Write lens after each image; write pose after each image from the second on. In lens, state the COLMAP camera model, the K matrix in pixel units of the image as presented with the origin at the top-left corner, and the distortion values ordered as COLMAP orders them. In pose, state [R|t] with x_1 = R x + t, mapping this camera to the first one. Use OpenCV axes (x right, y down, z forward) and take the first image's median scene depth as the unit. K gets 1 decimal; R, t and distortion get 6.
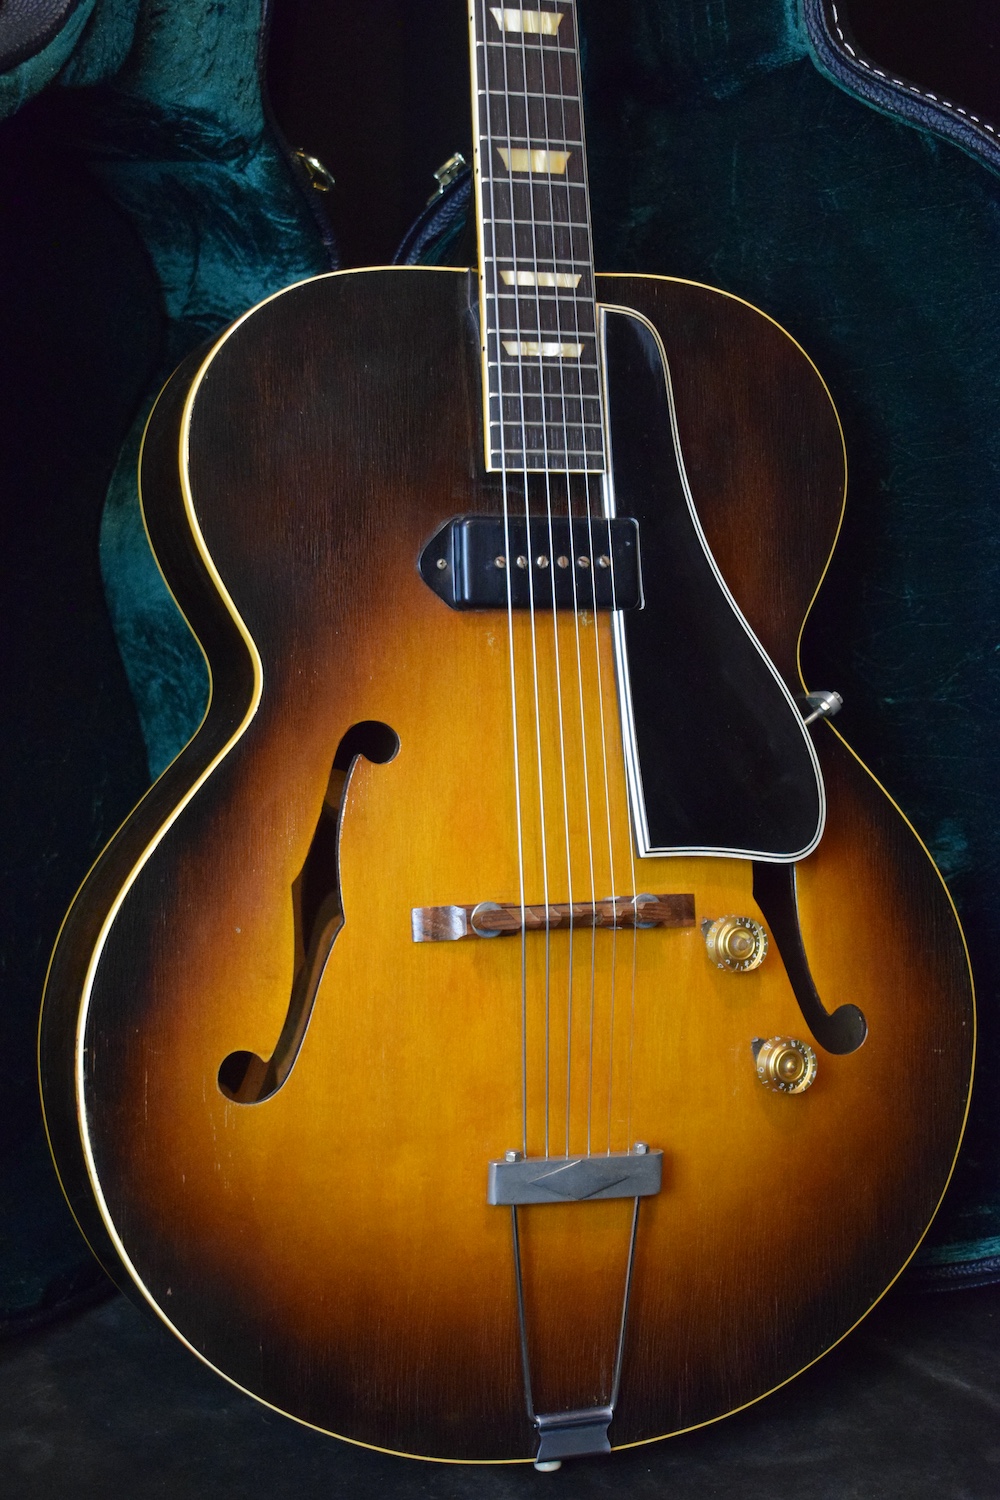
lens RADIAL K [[2540.5, 0, 478.6], [0, 2540.5, 753.1], [0, 0, 1]] dist [-0.010752, 0.000000]
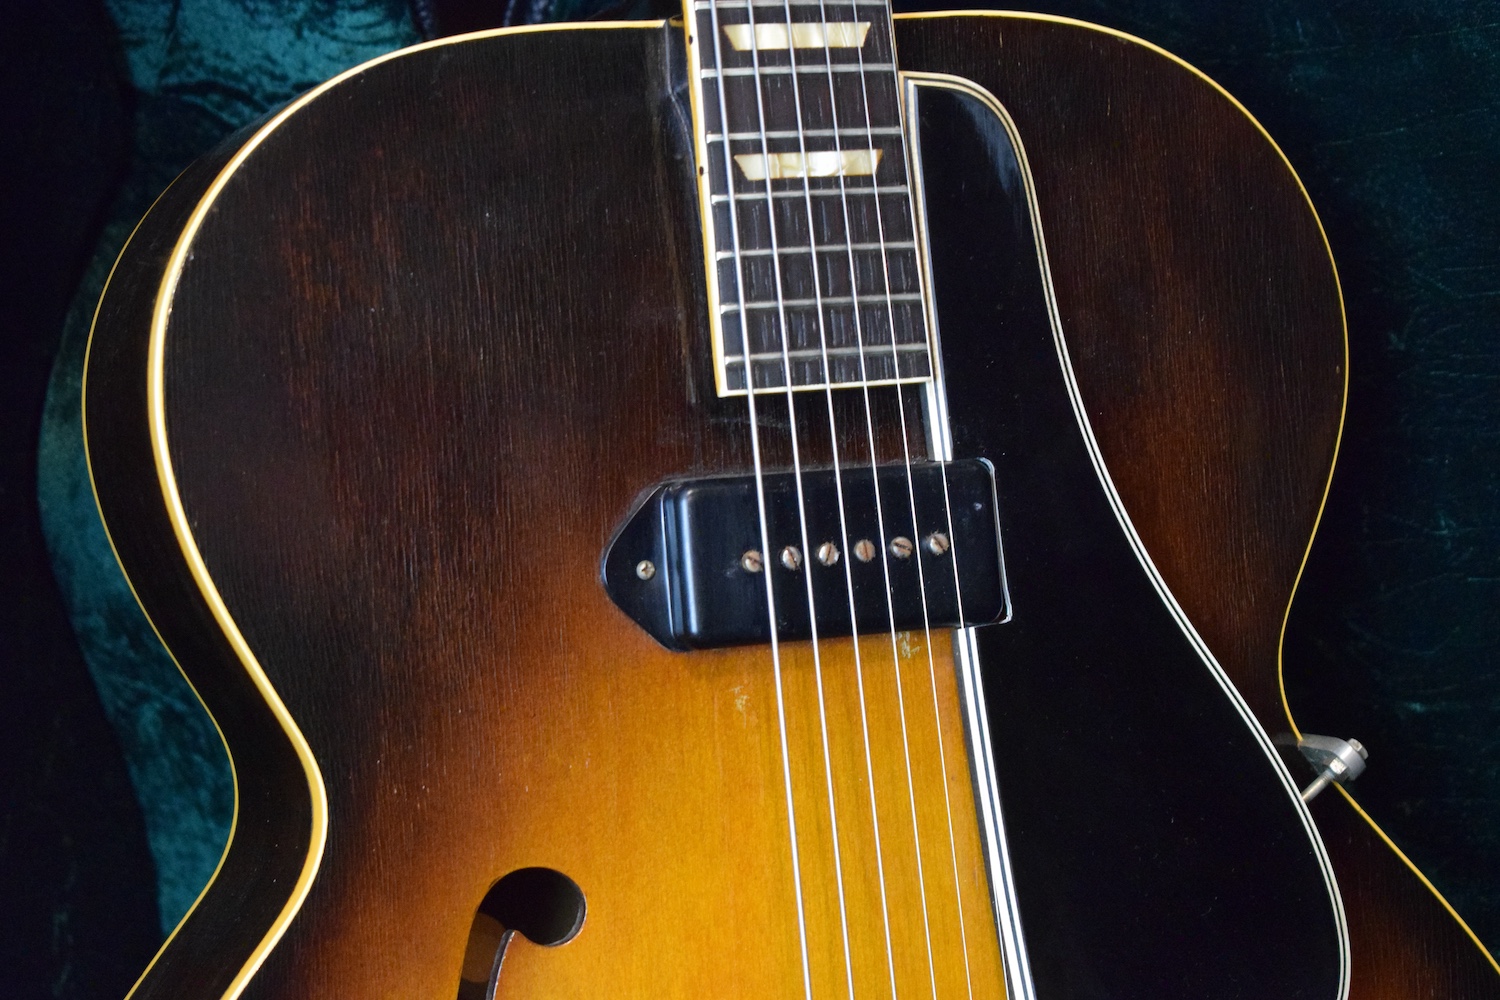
lens RADIAL K [[3293.4, 0, 754.1], [0, 3293.4, 525.3], [0, 0, 1]] dist [0.051477, 0.000000]
pose [[0.998019, -0.051649, 0.035910, -0.015784], [0.051044, 0.998542, 0.017559, -0.092943], [-0.036764, -0.015691, 0.999201, 0.284350]]
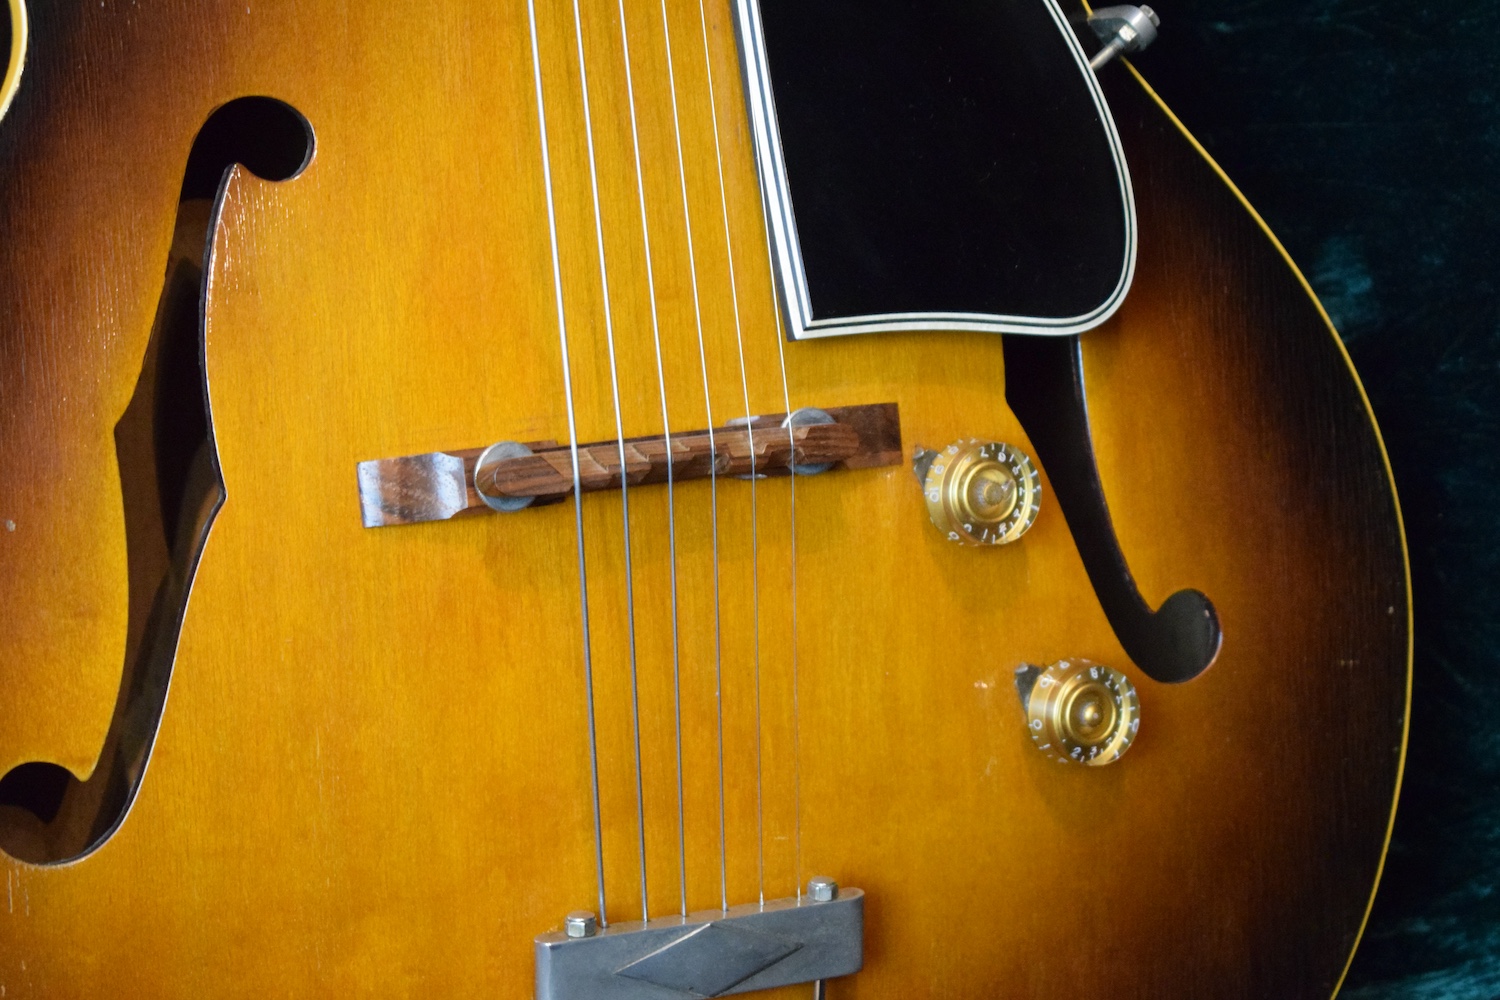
lens RADIAL K [[3293.4, 0, 740.5], [0, 3293.4, 511.3], [0, 0, 1]] dist [0.051477, 0.000000]
pose [[0.996428, -0.054383, 0.064600, 0.006881], [0.047838, 0.993951, 0.098863, 0.008706], [-0.069586, -0.095419, 0.993002, 0.323147]]
